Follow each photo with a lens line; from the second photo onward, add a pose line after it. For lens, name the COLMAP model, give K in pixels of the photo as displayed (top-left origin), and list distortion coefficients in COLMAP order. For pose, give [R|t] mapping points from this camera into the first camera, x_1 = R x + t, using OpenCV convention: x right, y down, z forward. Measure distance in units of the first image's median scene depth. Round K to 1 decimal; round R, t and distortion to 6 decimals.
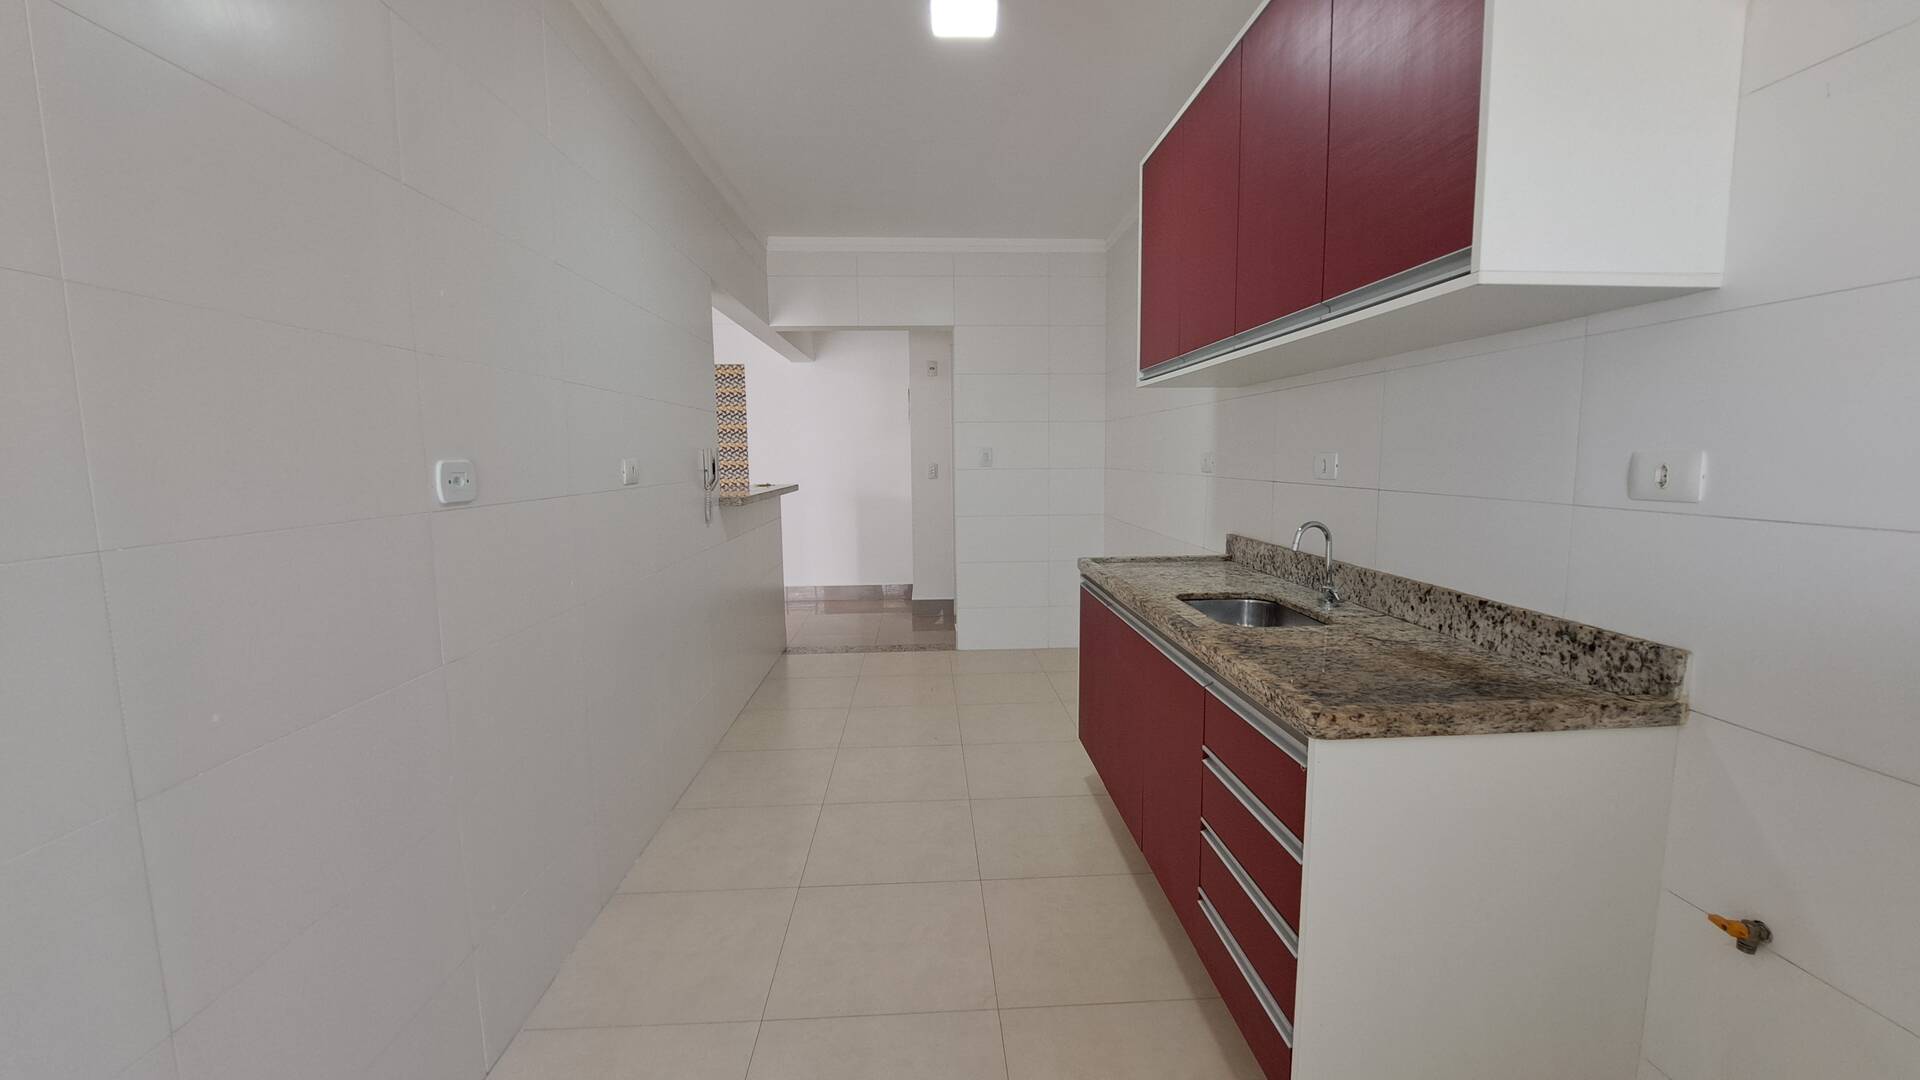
lens RADIAL K [[765.7, 0, 966.7], [0, 765.7, 541.2], [0, 0, 1]] dist [-0.015100, 0.000093]
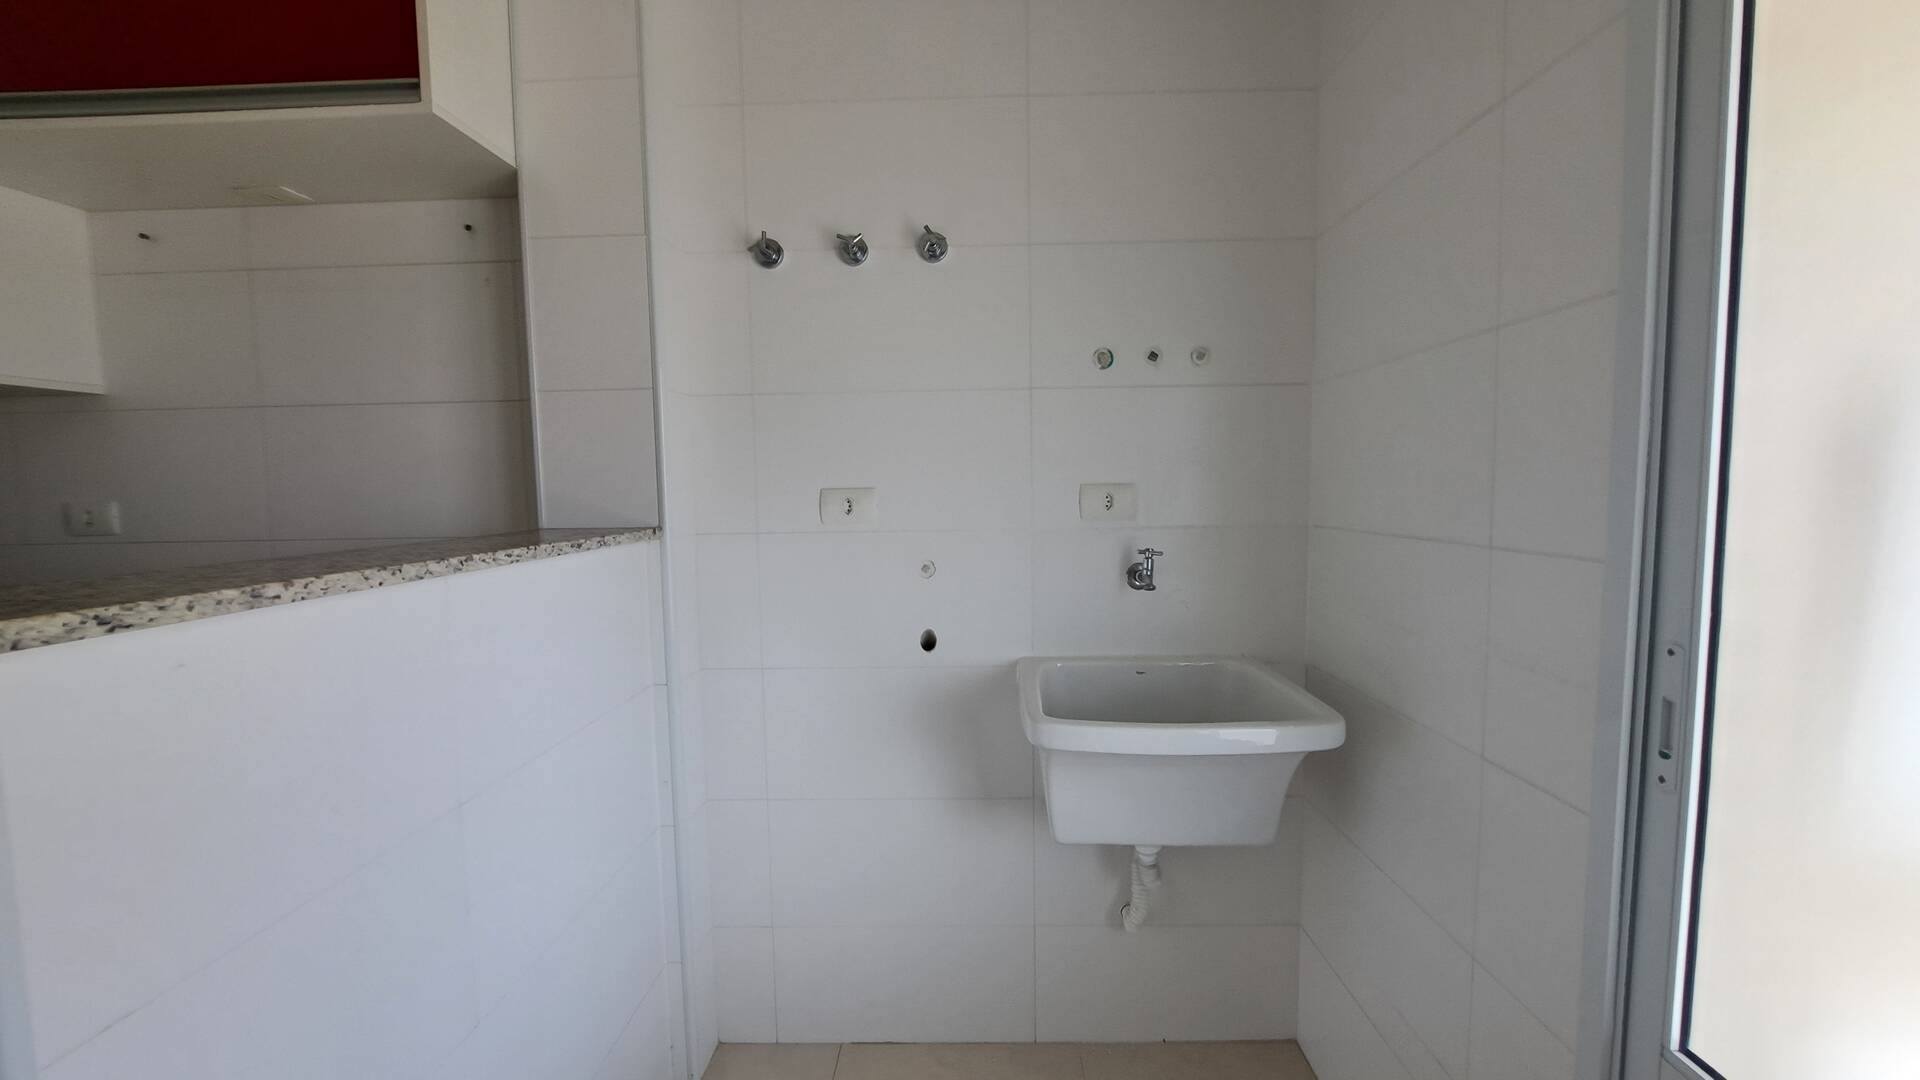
lens RADIAL K [[765.7, 0, 966.7], [0, 765.7, 541.2], [0, 0, 1]] dist [-0.015100, 0.000093]
pose [[0.068062, -0.071990, 0.995080, -0.303243], [0.131127, 0.989387, 0.062609, 0.067677], [-0.989026, 0.126220, 0.076779, -0.591334]]
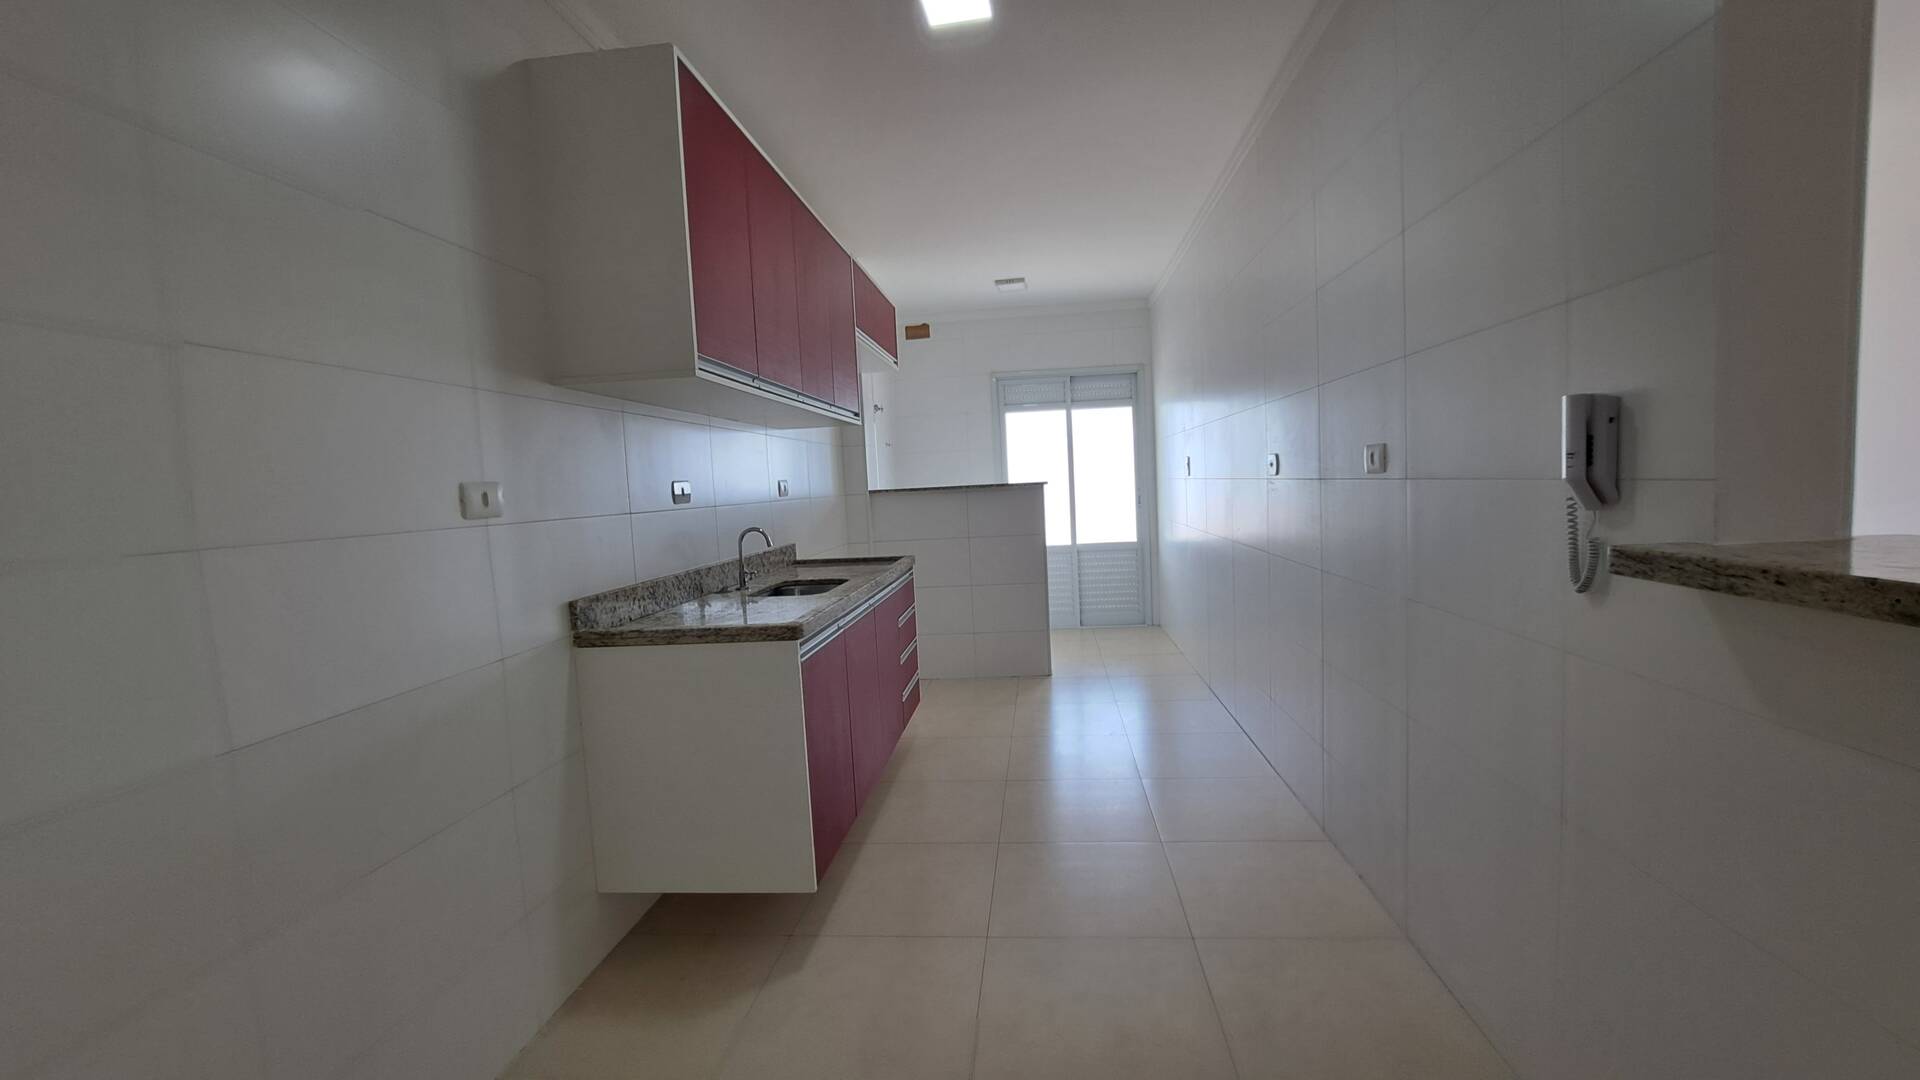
lens RADIAL K [[765.7, 0, 966.7], [0, 765.7, 541.2], [0, 0, 1]] dist [-0.015100, 0.000093]
pose [[-0.986414, 0.038503, 0.159701, -0.203695], [0.068350, 0.980198, 0.185852, -0.309248], [-0.149383, 0.194243, -0.969513, 3.028852]]
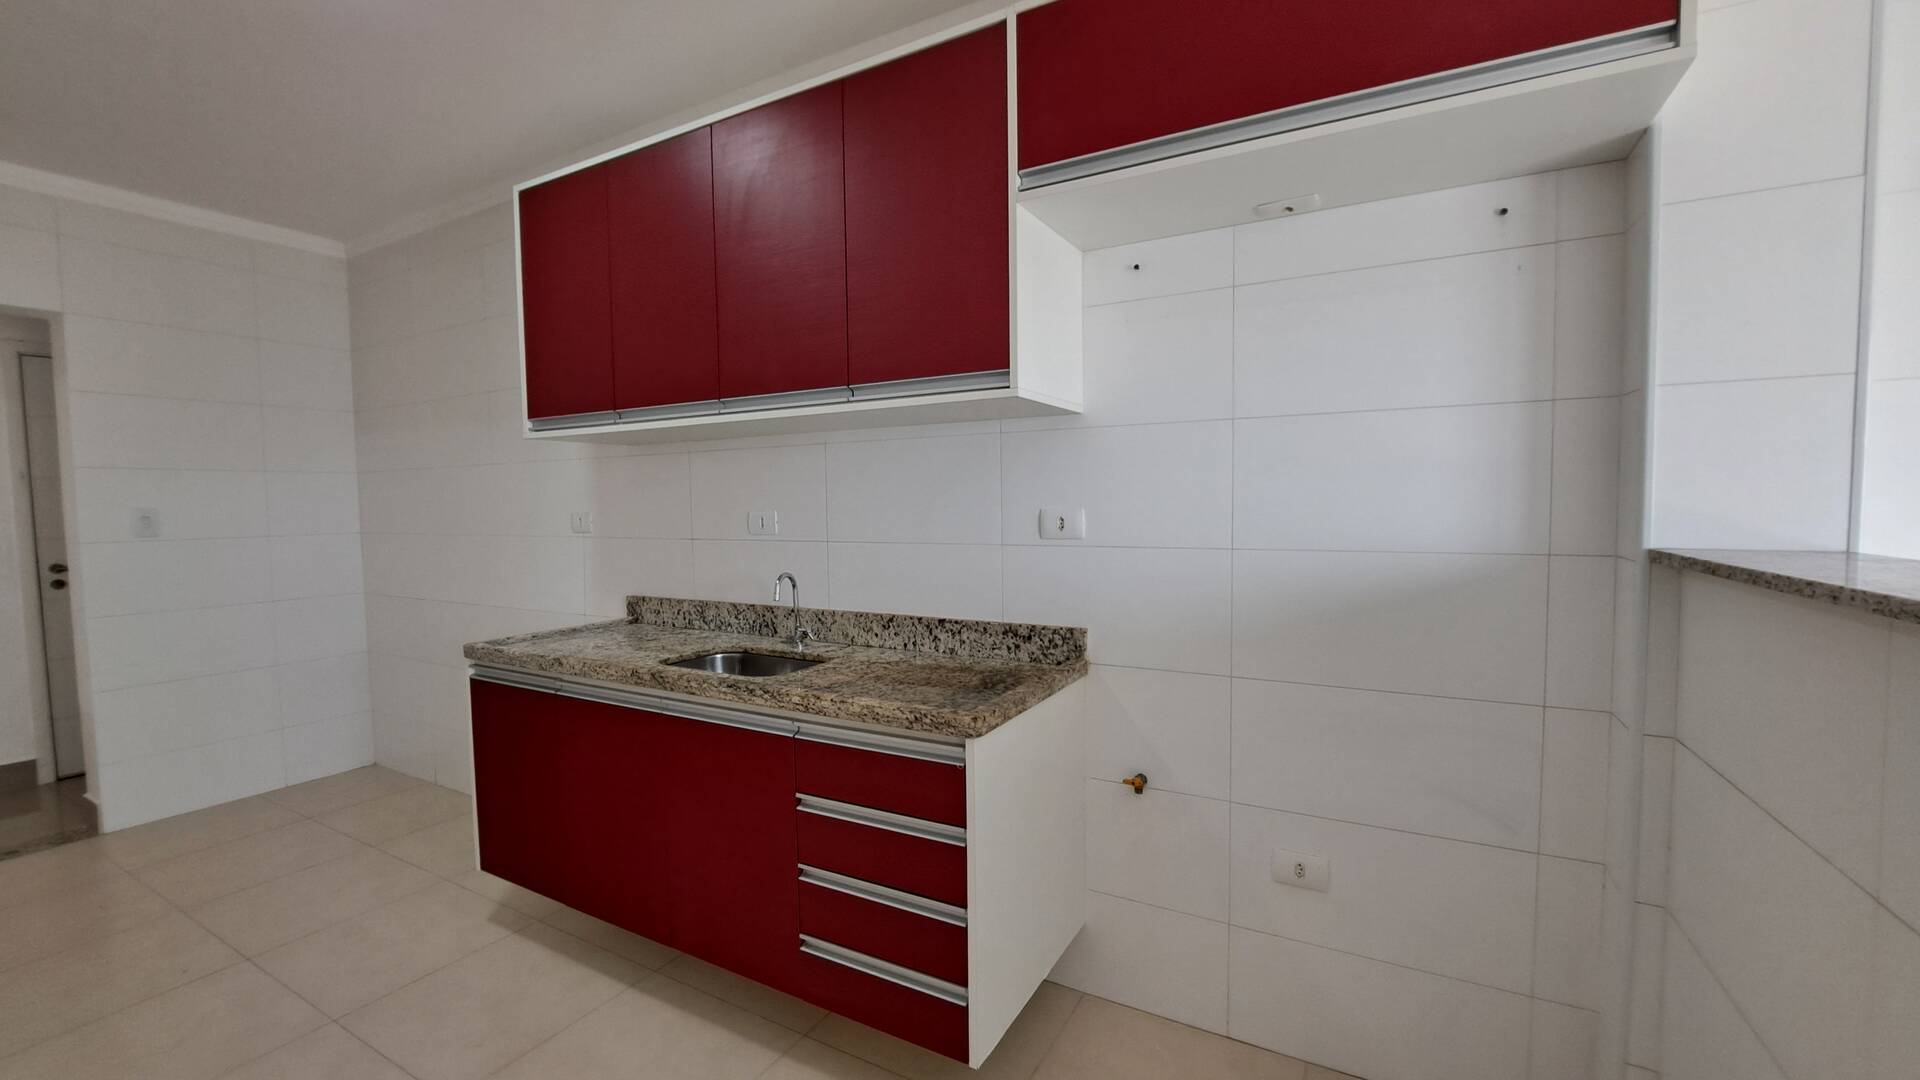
lens RADIAL K [[765.7, 0, 966.7], [0, 765.7, 541.2], [0, 0, 1]] dist [-0.015100, 0.000093]
pose [[0.537911, -0.042685, 0.841920, -0.450372], [0.103895, 0.994460, -0.015961, -0.034548], [-0.836575, 0.096057, 0.539366, 0.223561]]
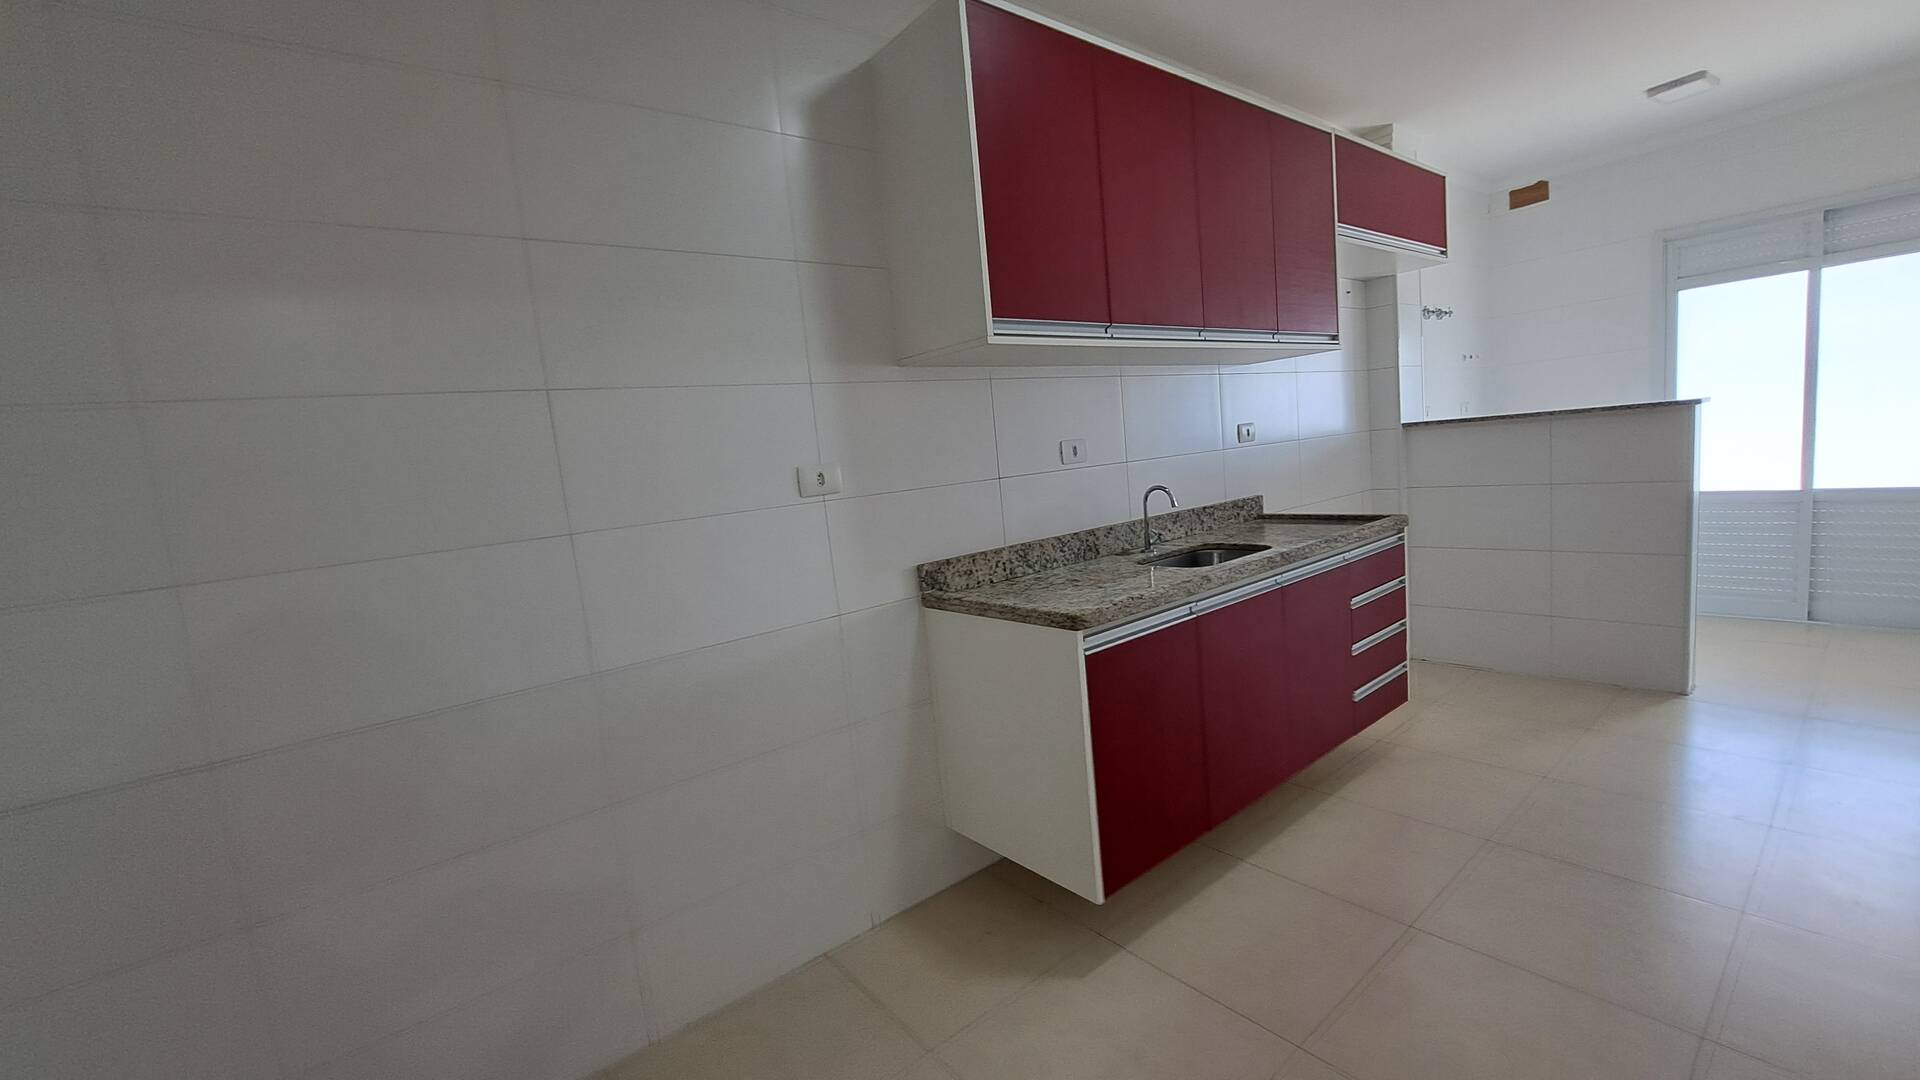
lens RADIAL K [[768.0, 0, 991.9], [0, 768.0, 543.5], [0, 0, 1]] dist [-0.001253, -0.000179]
pose [[-0.597991, -0.040380, 0.800485, -0.547115], [0.183913, 0.965169, 0.186078, -0.293668], [-0.780117, 0.258493, -0.569736, 2.595010]]
